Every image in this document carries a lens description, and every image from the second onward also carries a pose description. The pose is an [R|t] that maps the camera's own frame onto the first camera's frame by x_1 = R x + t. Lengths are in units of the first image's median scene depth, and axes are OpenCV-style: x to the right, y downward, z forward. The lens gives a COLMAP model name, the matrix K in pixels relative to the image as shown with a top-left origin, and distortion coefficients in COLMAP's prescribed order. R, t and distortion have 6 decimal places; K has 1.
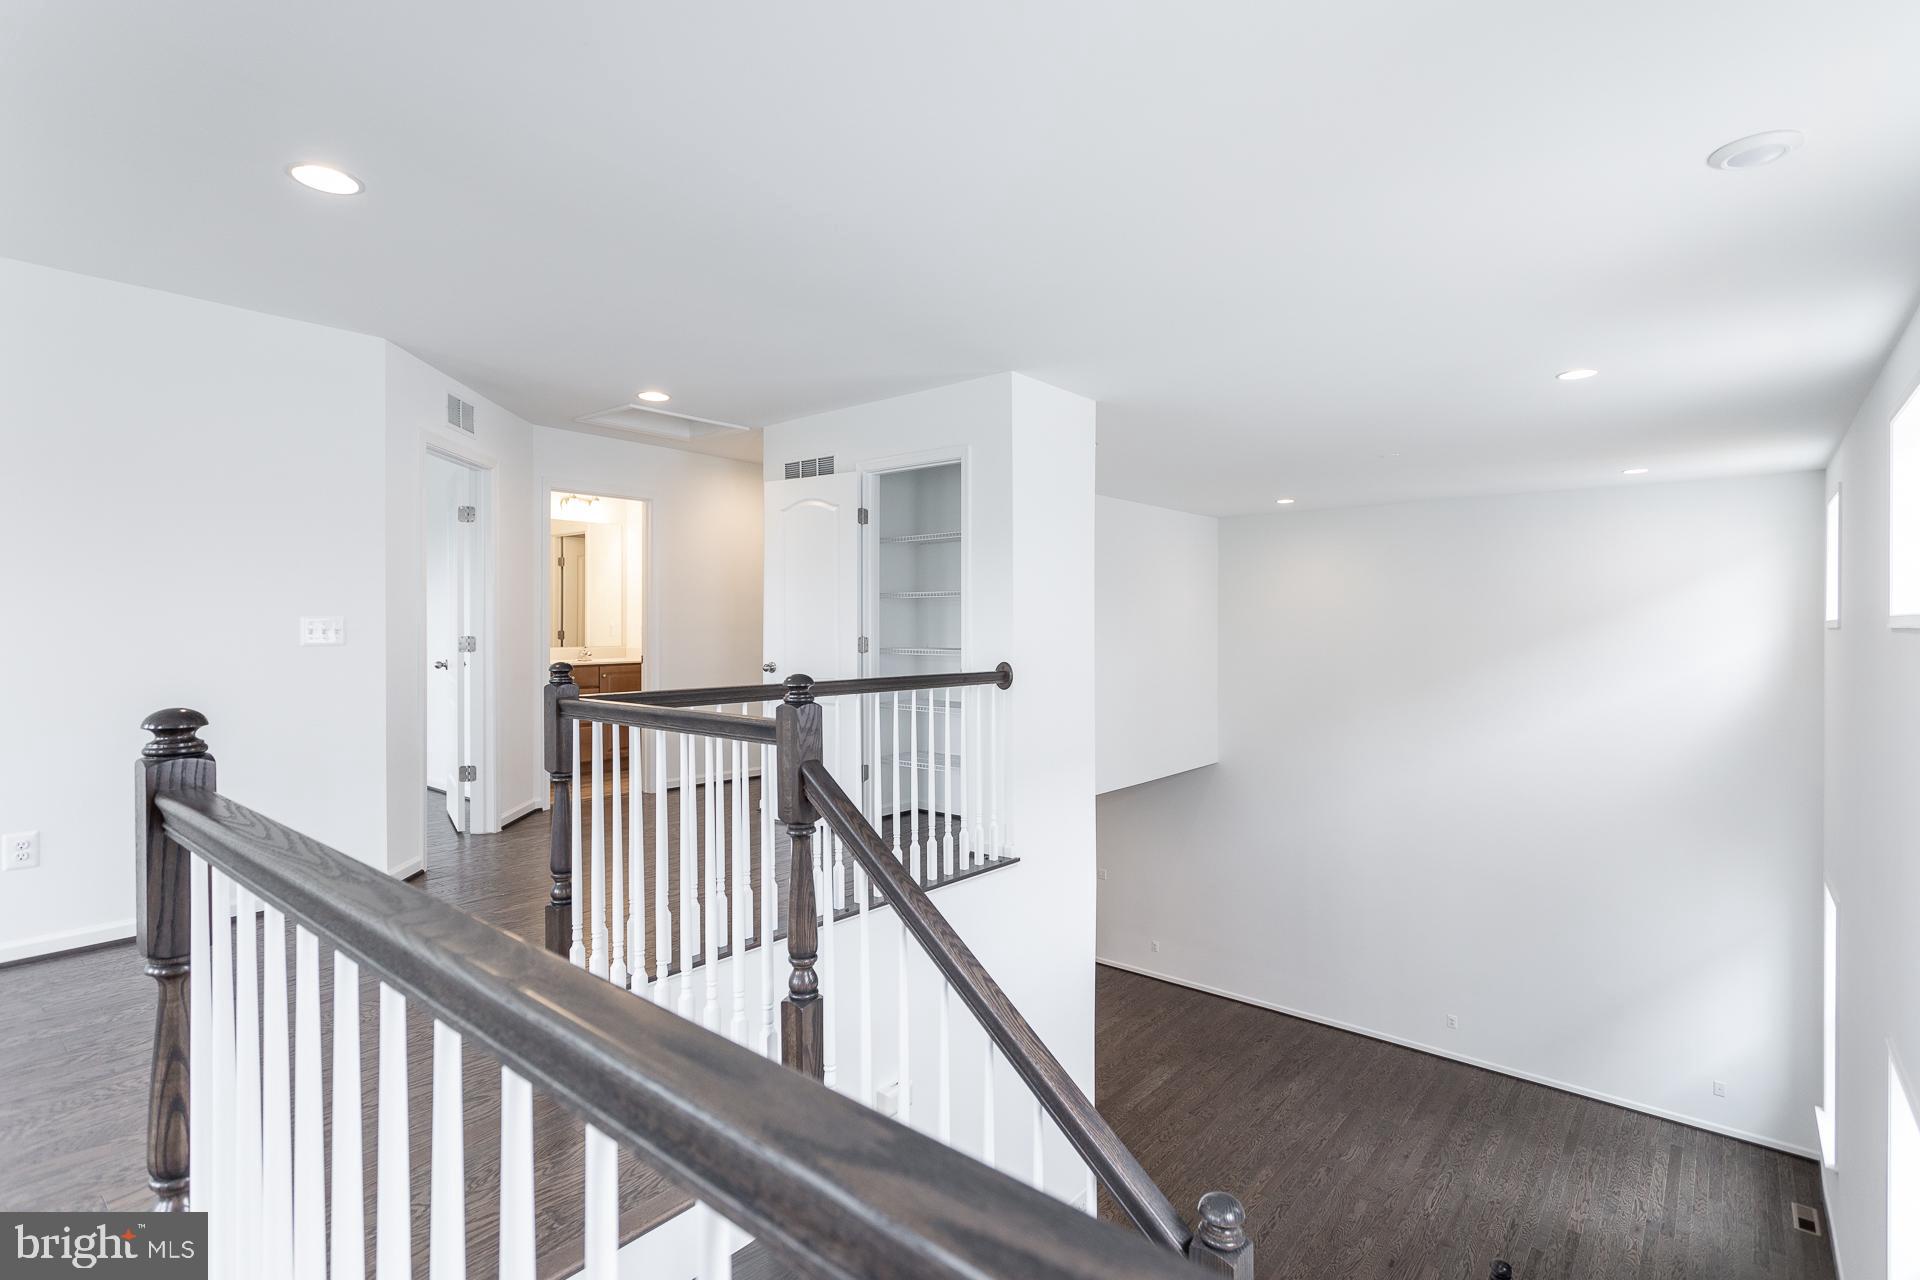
lens RADIAL K [[917.5, 0, 962.7], [0, 917.5, 632.8], [0, 0, 1]] dist [-0.000159, -0.000137]
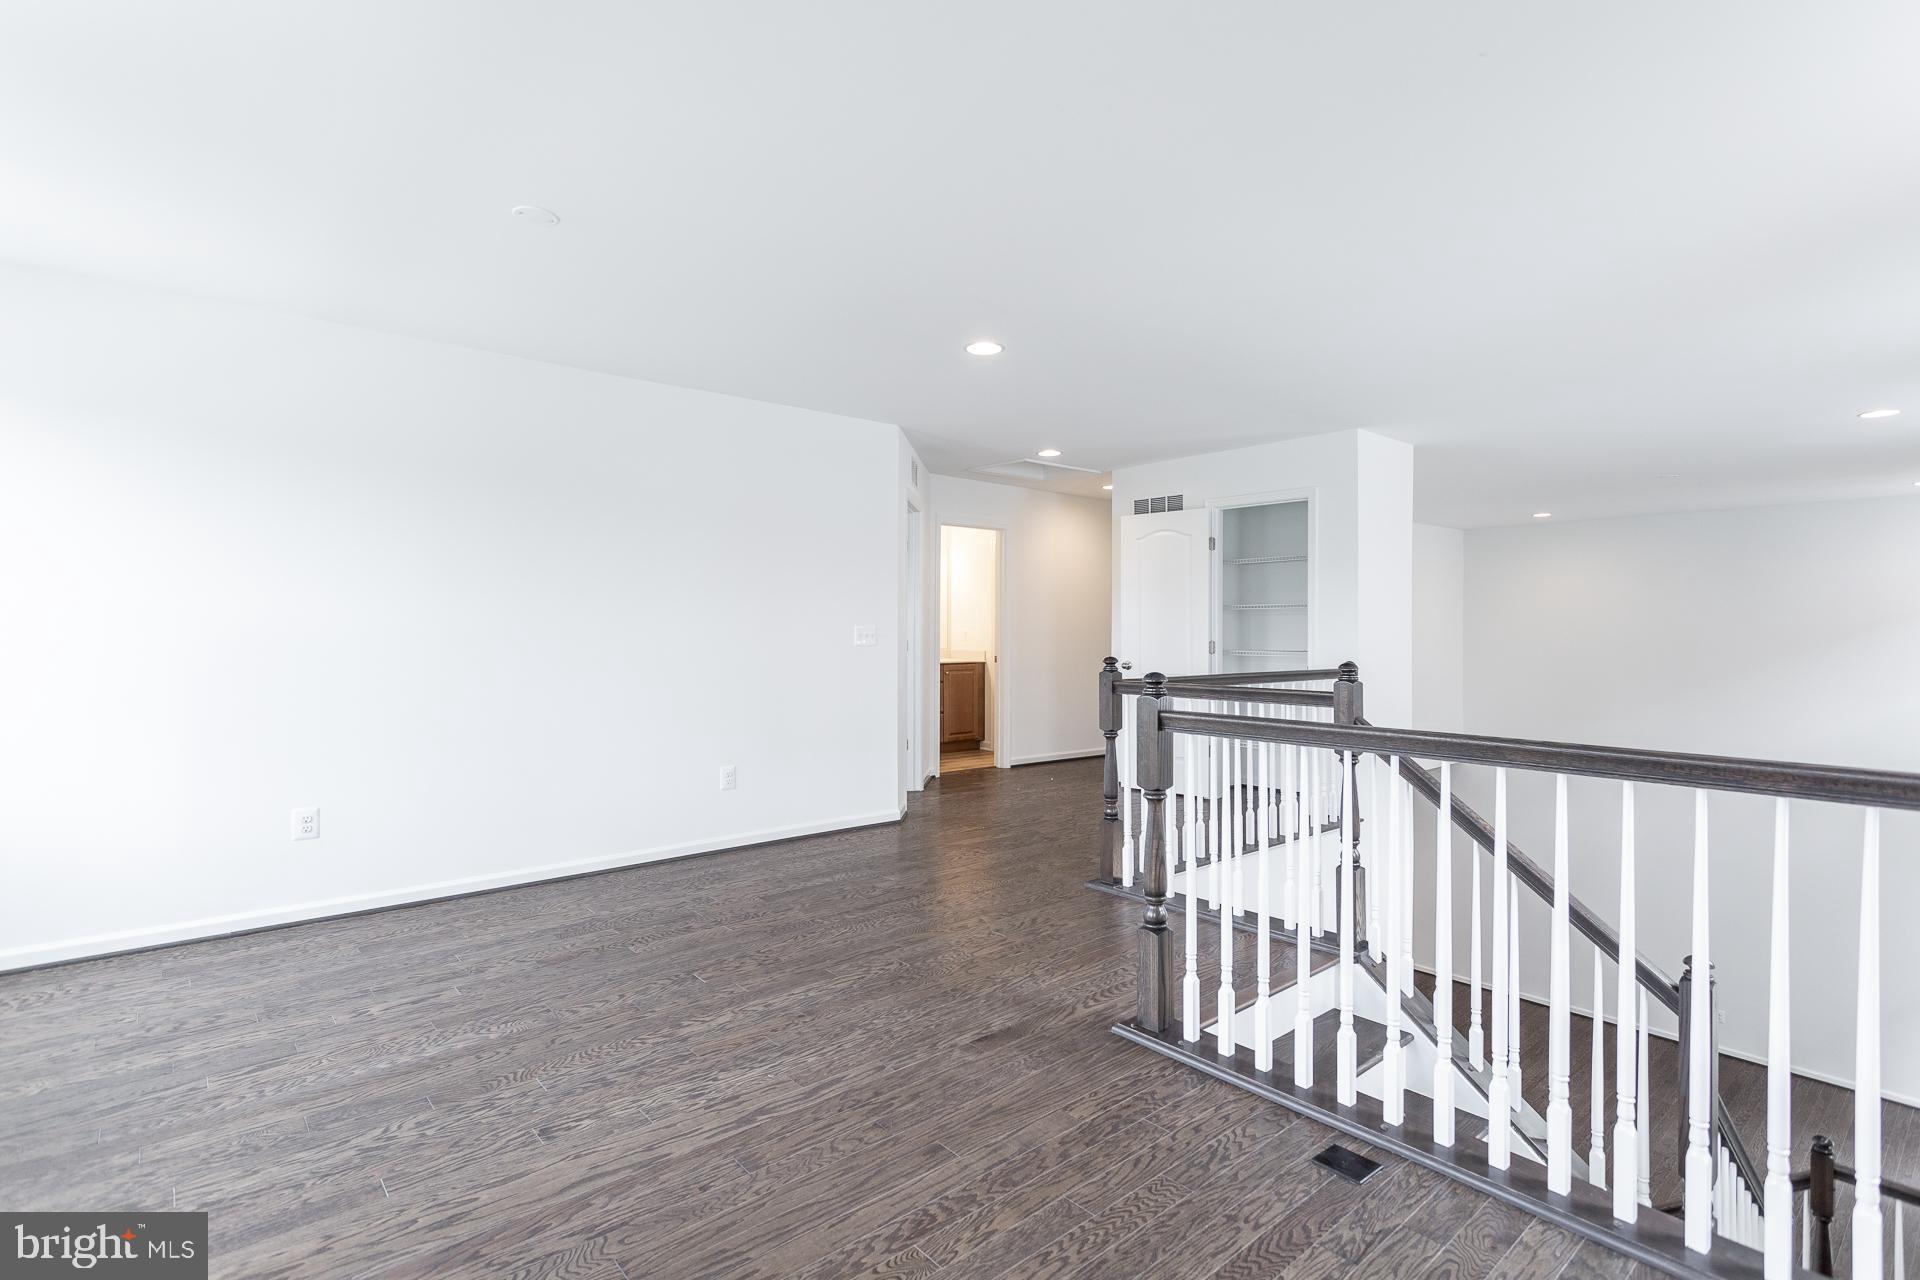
lens RADIAL K [[917.5, 0, 960.0], [0, 917.5, 636.5], [0, 0, 1]] dist [-0.000159, -0.000137]
pose [[0.985927, 0.001235, -0.167169, -0.235122], [-0.001635, 0.999996, -0.002252, 0.001796], [0.167166, 0.002494, 0.985926, -0.278247]]
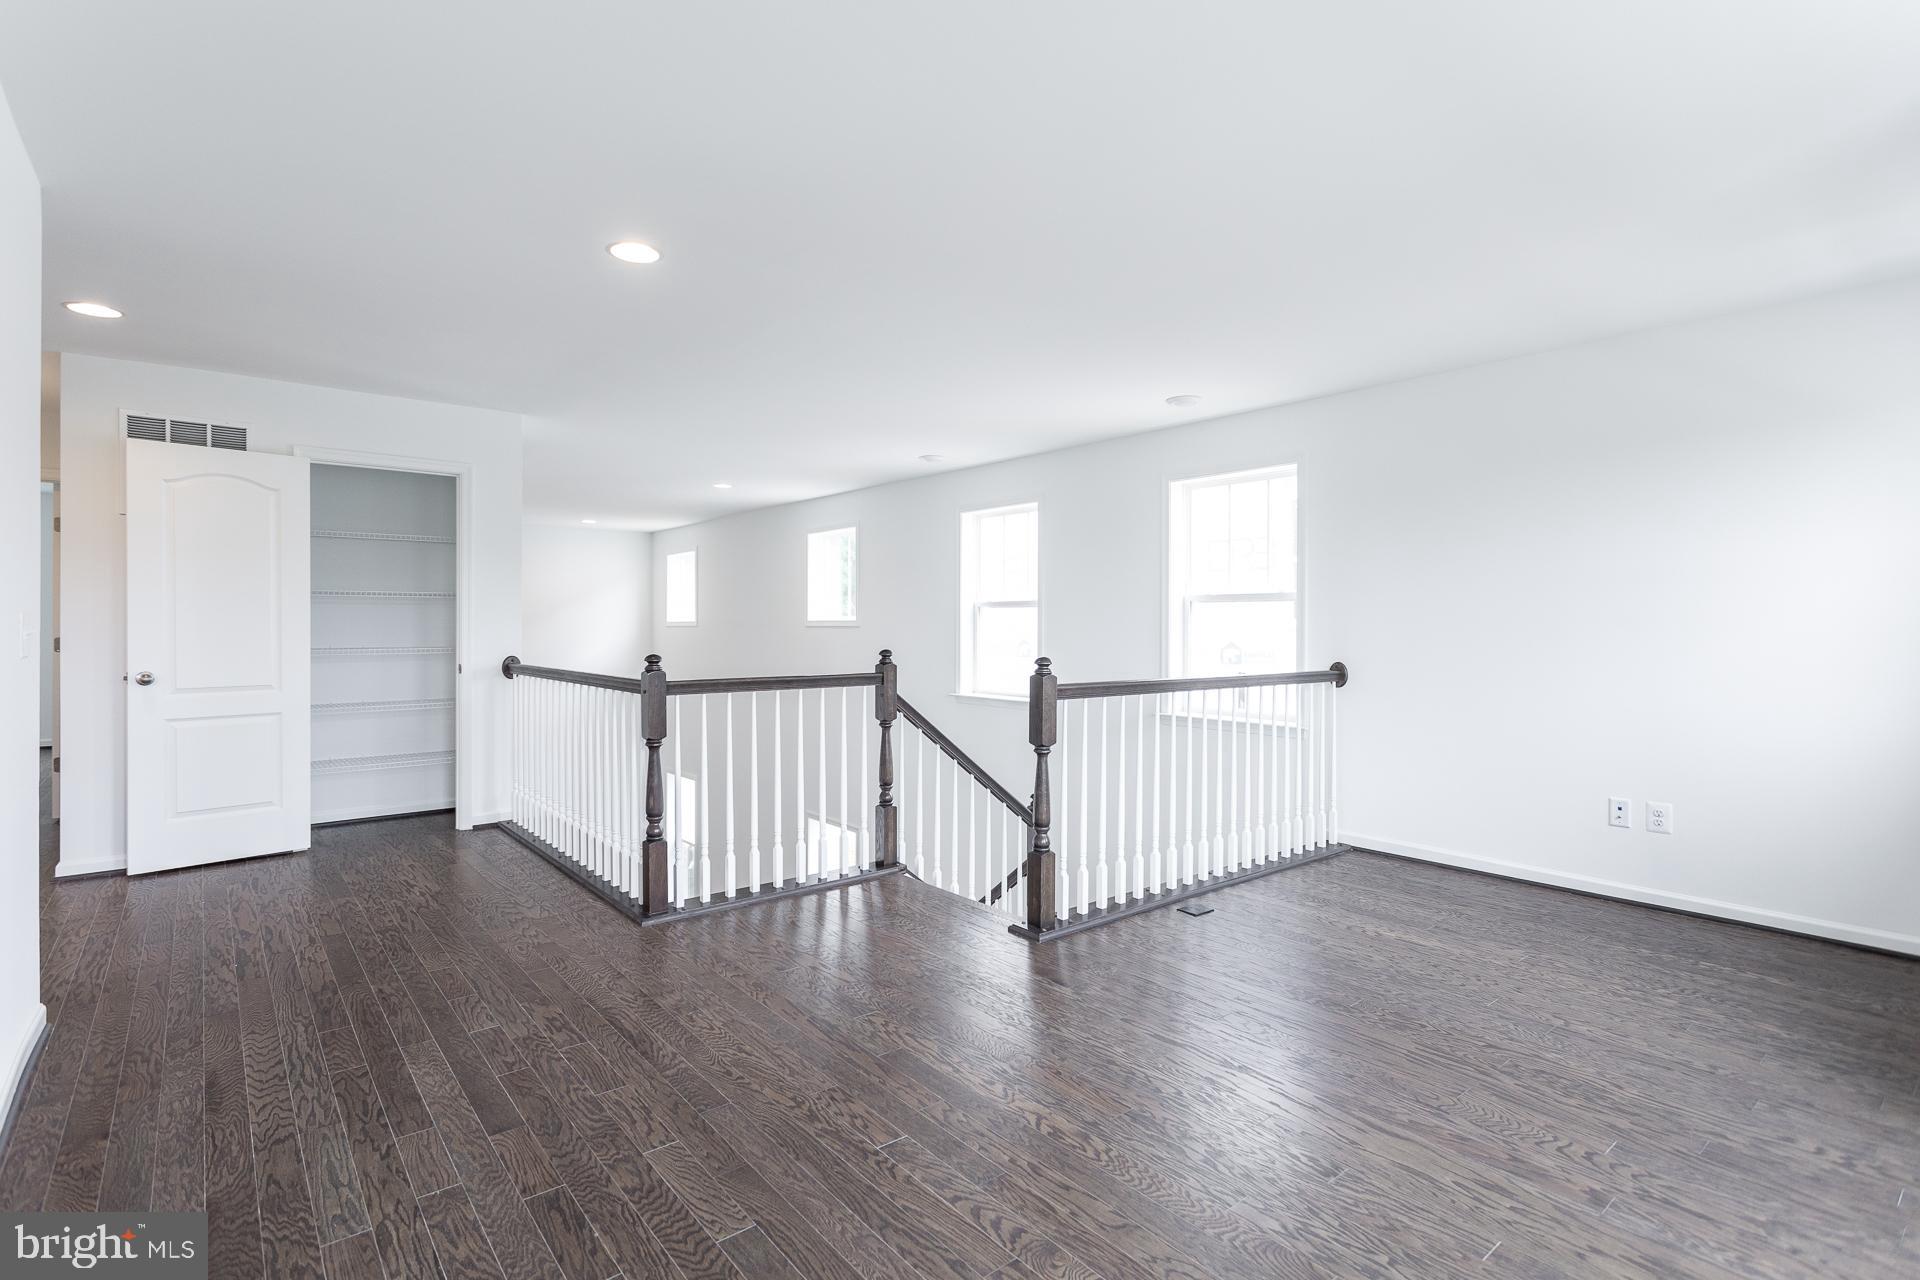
lens RADIAL K [[917.5, 0, 970.6], [0, 917.5, 632.4], [0, 0, 1]] dist [-0.000159, -0.000137]
pose [[0.191589, -0.009318, 0.981431, -0.880706], [0.007314, 0.999941, 0.008066, -0.002838], [-0.981448, 0.005632, 0.191646, 0.166069]]
